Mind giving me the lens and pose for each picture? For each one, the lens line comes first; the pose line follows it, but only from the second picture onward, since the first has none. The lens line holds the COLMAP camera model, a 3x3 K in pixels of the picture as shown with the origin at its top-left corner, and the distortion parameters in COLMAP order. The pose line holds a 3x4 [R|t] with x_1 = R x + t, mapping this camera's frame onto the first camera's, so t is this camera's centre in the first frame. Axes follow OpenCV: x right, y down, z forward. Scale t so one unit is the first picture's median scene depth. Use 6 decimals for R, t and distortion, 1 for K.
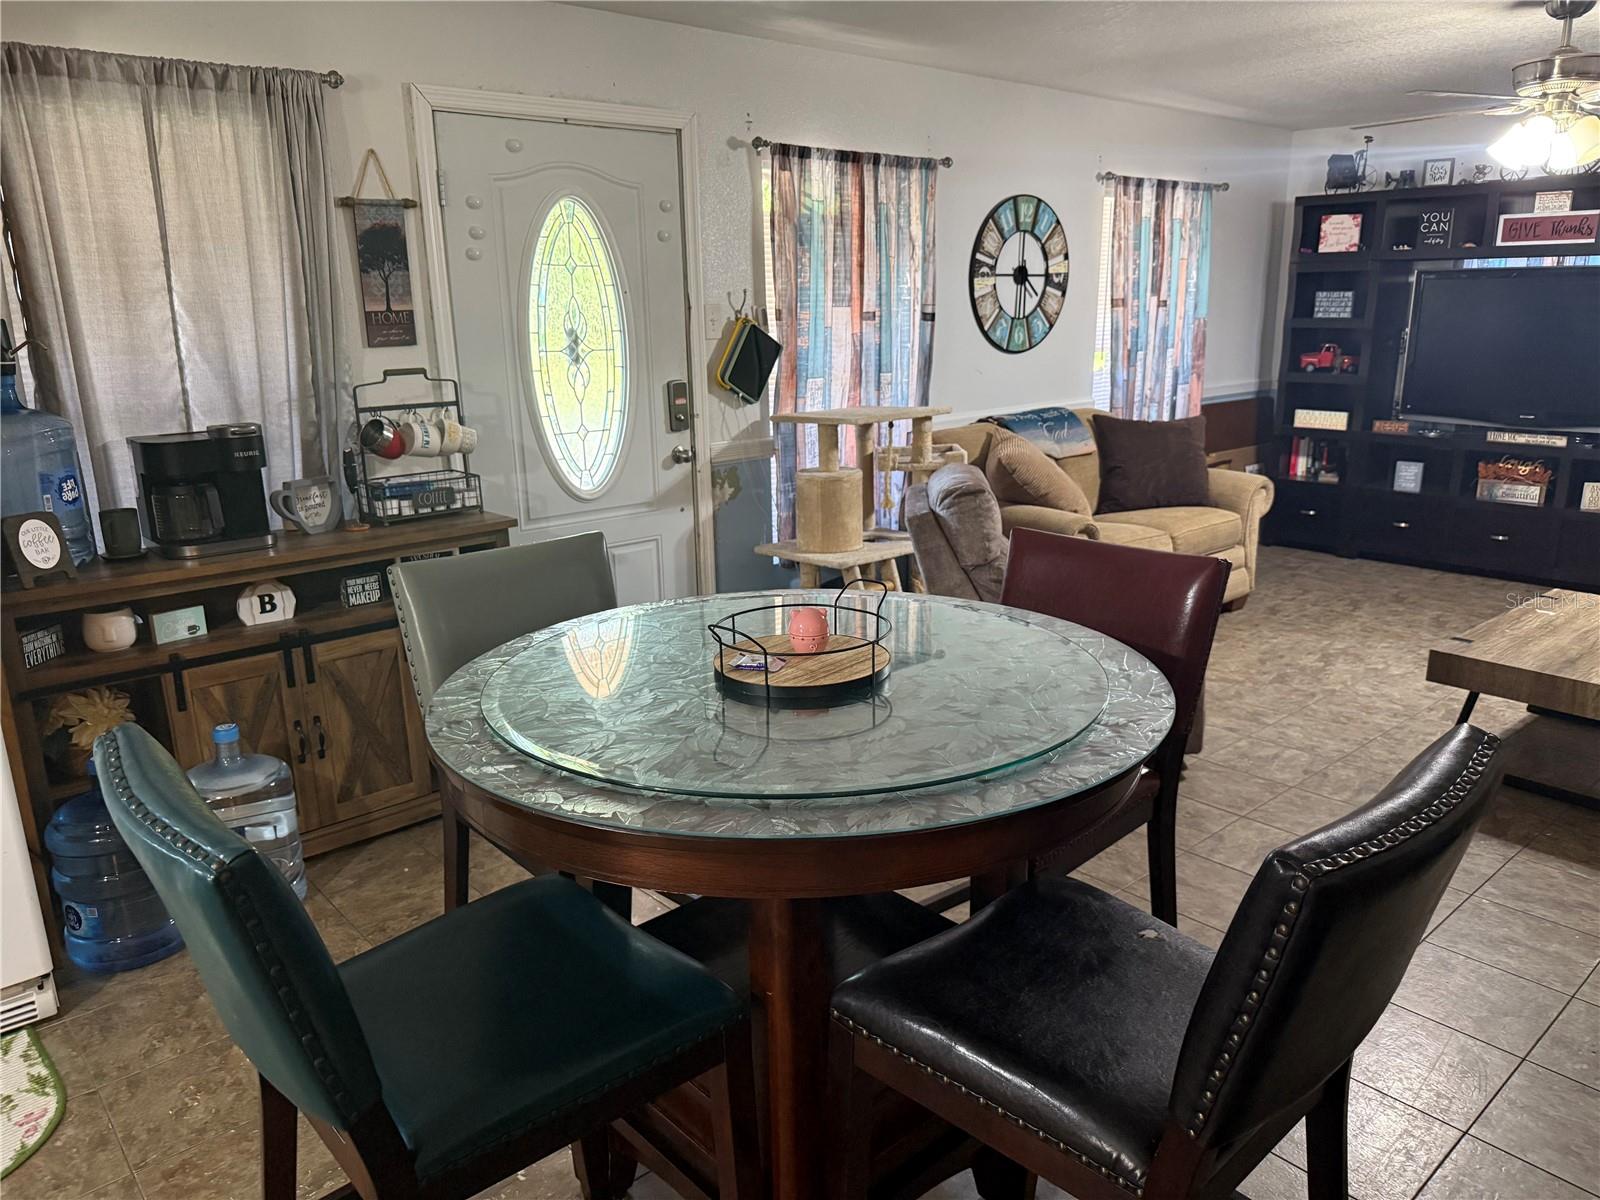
lens RADIAL K [[1132.9, 0, 800.0], [0, 1132.9, 600.0], [0, 0, 1]] dist [-0.000888, -0.006545]
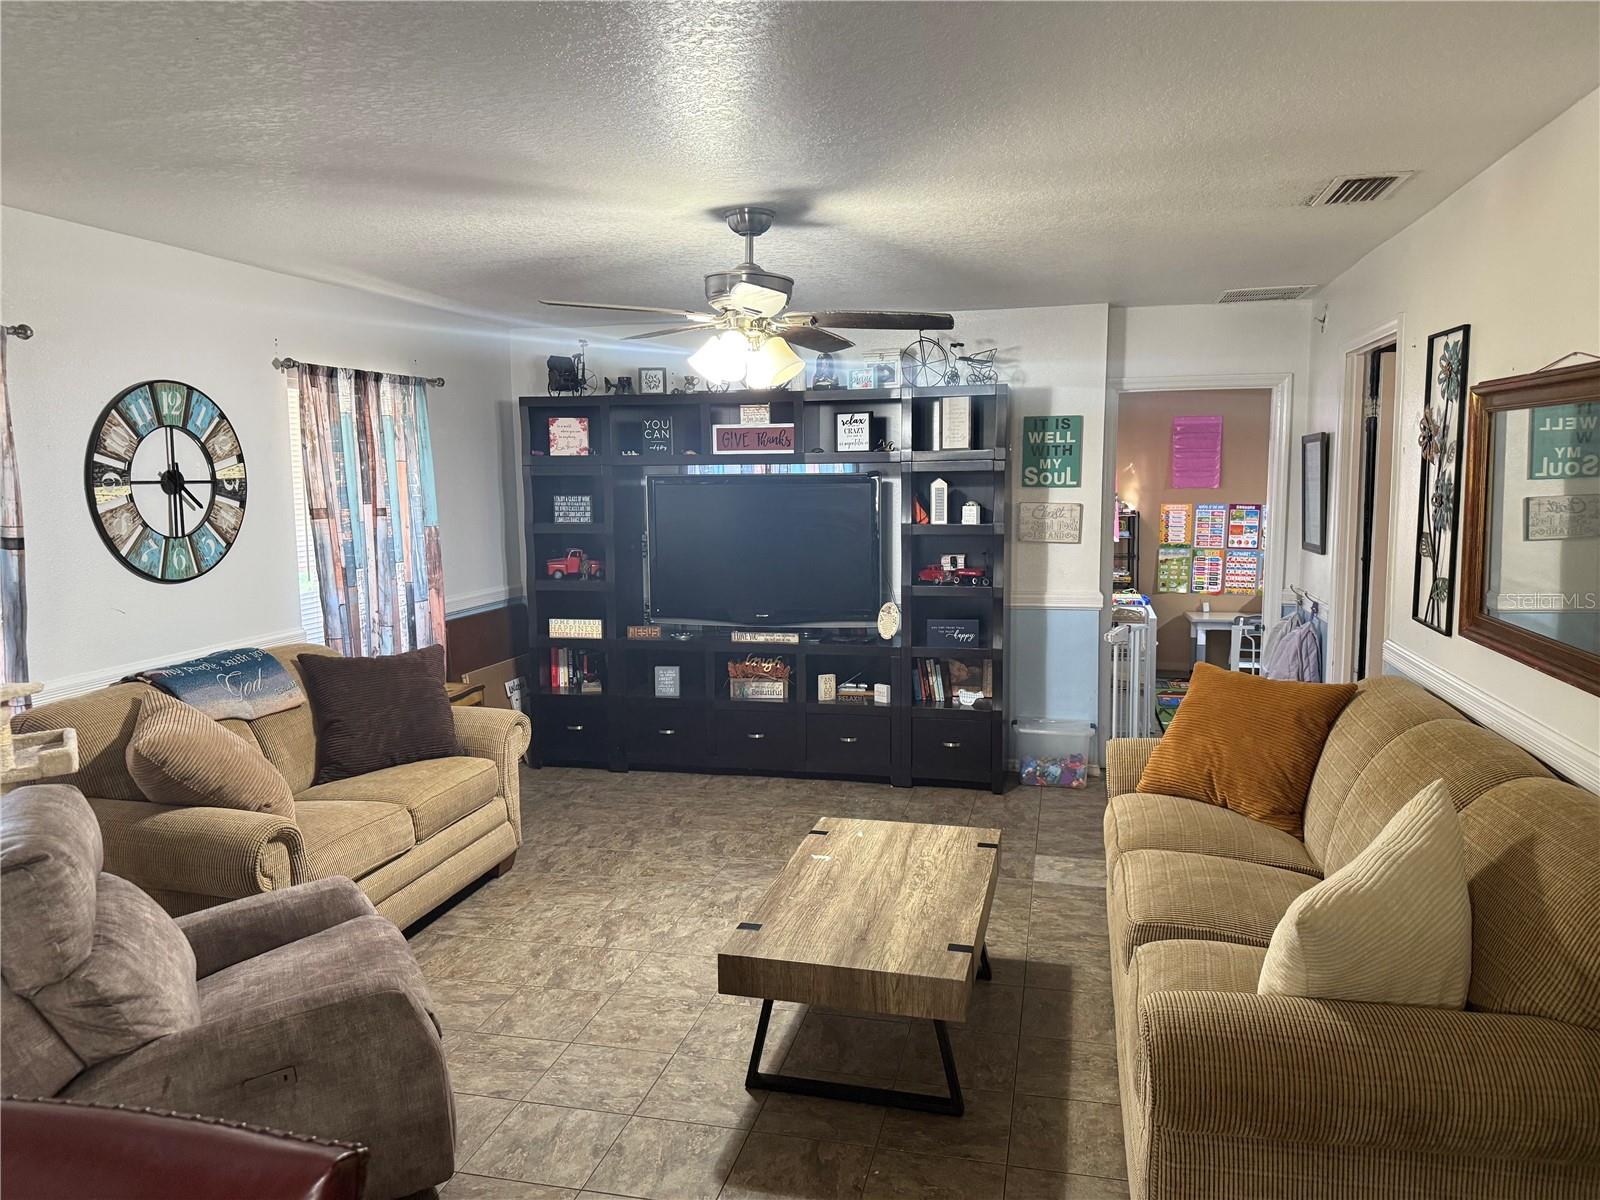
lens RADIAL K [[1112.6, 0, 789.8], [0, 1112.6, 593.9], [0, 0, 1]] dist [0.148281, -0.198417]
pose [[0.821824, -0.058667, 0.566713, 0.094004], [0.146390, 0.983034, -0.110522, -0.067284], [-0.550614, 0.173791, 0.816468, 0.161114]]
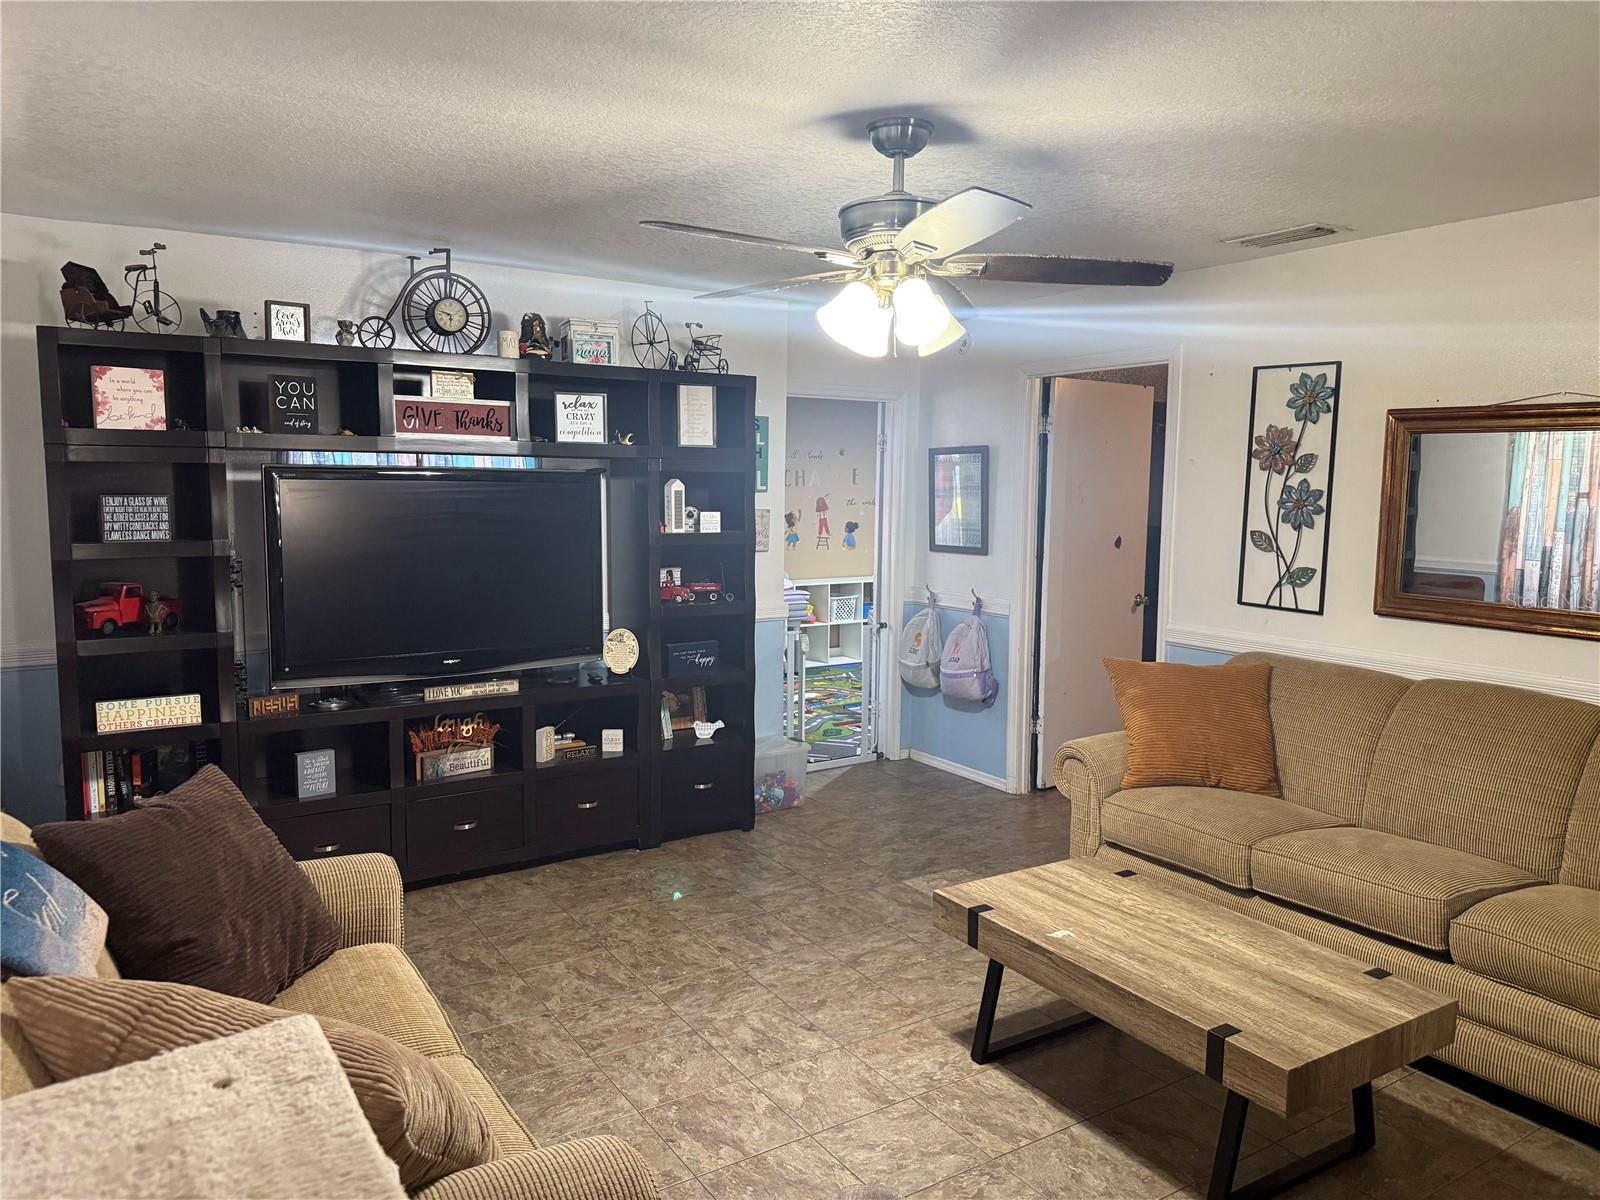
lens RADIAL K [[1122.9, 0, 800.0], [0, 1122.9, 600.0], [0, 0, 1]] dist [0.084195, -0.152939]
pose [[0.148684, -0.094394, 0.984369, -0.057771], [0.240555, 0.968985, 0.056584, -0.191862], [-0.959180, 0.228382, 0.166779, 0.657213]]
